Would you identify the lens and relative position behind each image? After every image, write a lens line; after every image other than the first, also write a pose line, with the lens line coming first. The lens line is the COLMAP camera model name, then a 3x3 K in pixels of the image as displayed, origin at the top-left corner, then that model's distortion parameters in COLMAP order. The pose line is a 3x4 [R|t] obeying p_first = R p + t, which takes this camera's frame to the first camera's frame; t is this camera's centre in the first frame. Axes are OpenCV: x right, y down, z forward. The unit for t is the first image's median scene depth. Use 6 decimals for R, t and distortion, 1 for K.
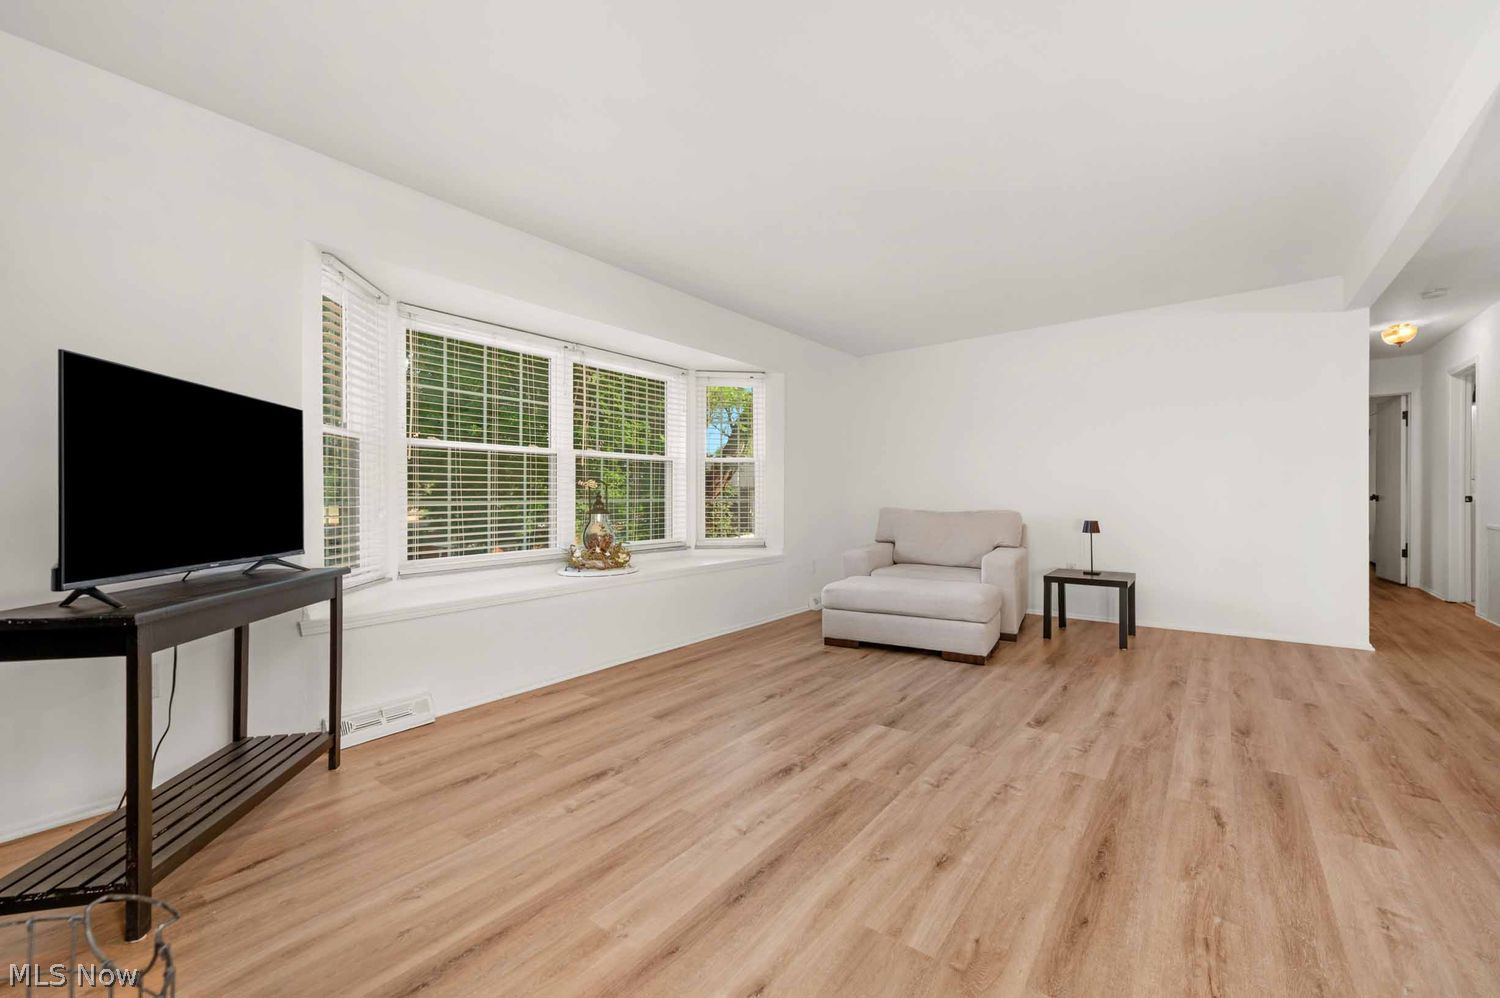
lens RADIAL K [[593.5, 0, 743.8], [0, 593.5, 502.6], [0, 0, 1]] dist [0.014312, -0.003042]
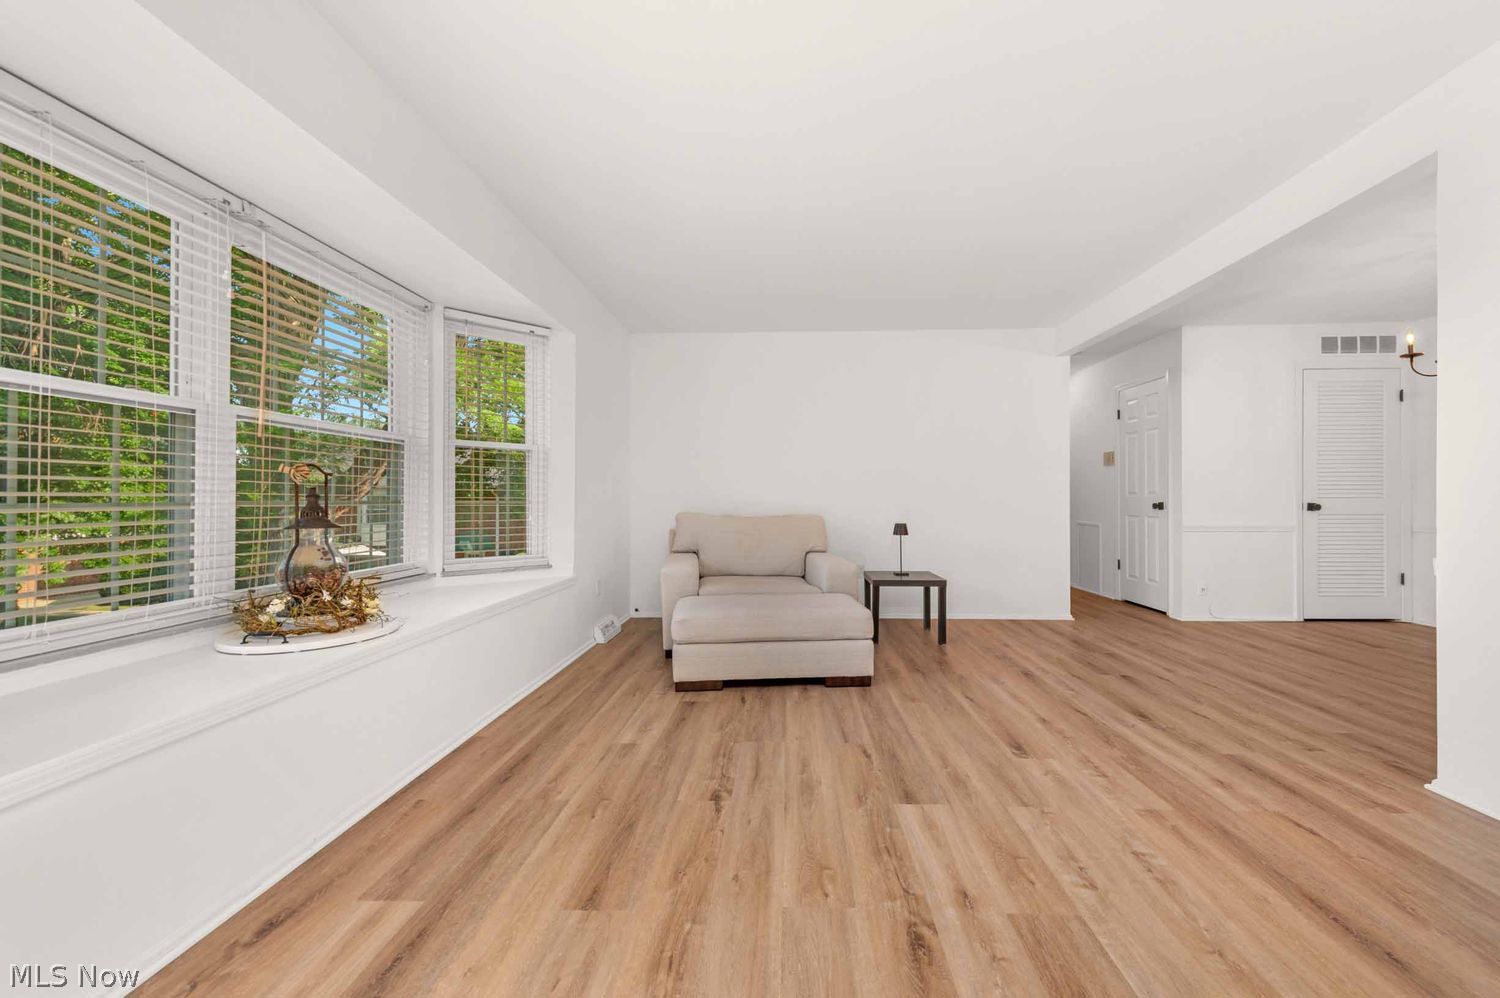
lens RADIAL K [[593.5, 0, 757.5], [0, 593.5, 496.7], [0, 0, 1]] dist [0.014312, -0.003042]
pose [[0.810458, 0.007712, 0.585746, -0.315976], [0.000467, 0.999905, -0.013810, -0.002270], [-0.585797, 0.011466, 0.810377, 0.432812]]
